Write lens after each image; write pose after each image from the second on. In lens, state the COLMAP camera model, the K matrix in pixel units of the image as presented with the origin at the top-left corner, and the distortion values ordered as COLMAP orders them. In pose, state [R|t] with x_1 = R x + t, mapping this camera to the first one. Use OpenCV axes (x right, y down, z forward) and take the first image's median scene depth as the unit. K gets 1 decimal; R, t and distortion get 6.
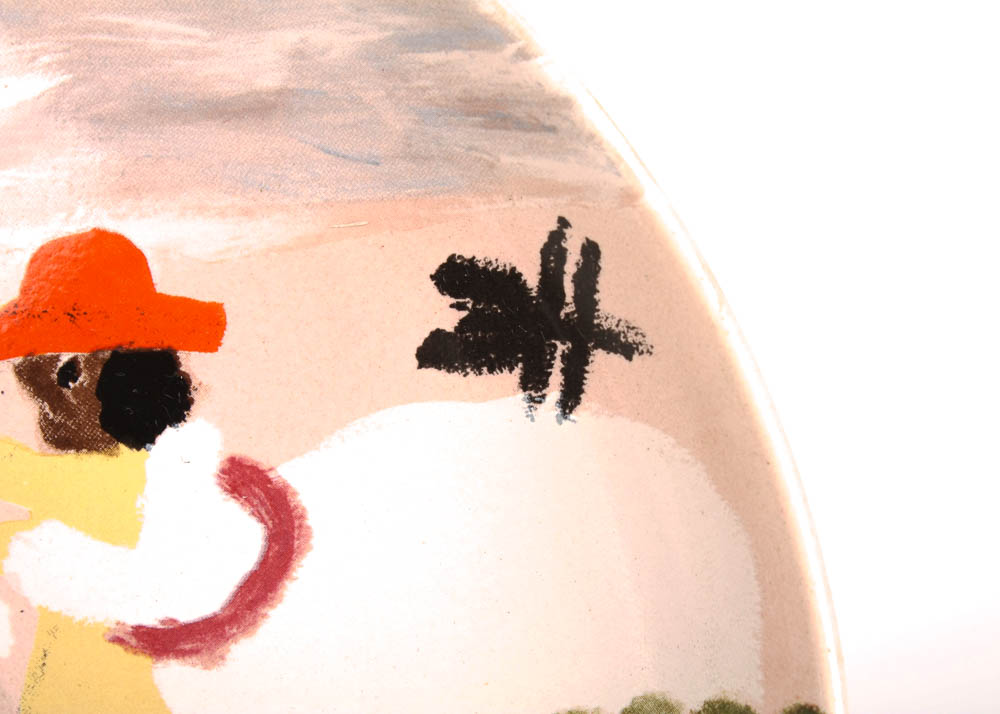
lens RADIAL K [[2177.1, 0, 502.7], [0, 2177.1, 360.1], [0, 0, 1]] dist [0.033954, 0.000000]
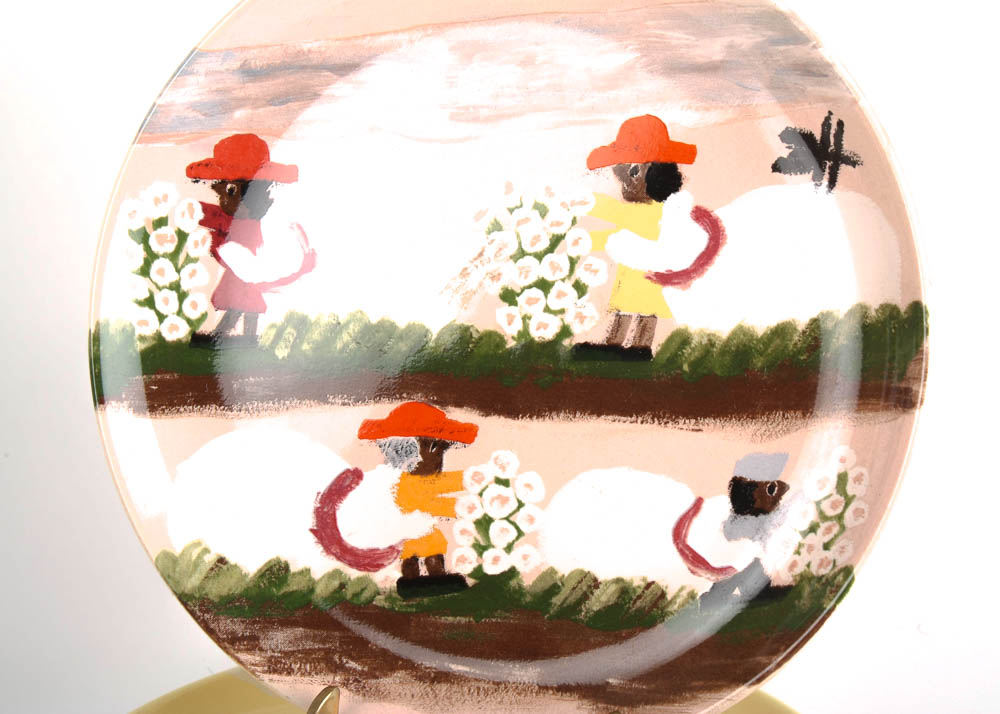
lens RADIAL K [[2177.1, 0, 560.6], [0, 2177.1, 335.6], [0, 0, 1]] dist [0.033954, 0.000000]
pose [[0.982458, 0.038926, -0.182378, 0.187270], [-0.045700, 0.998407, -0.033086, 0.286832], [0.180799, 0.040840, 0.982672, -1.505607]]
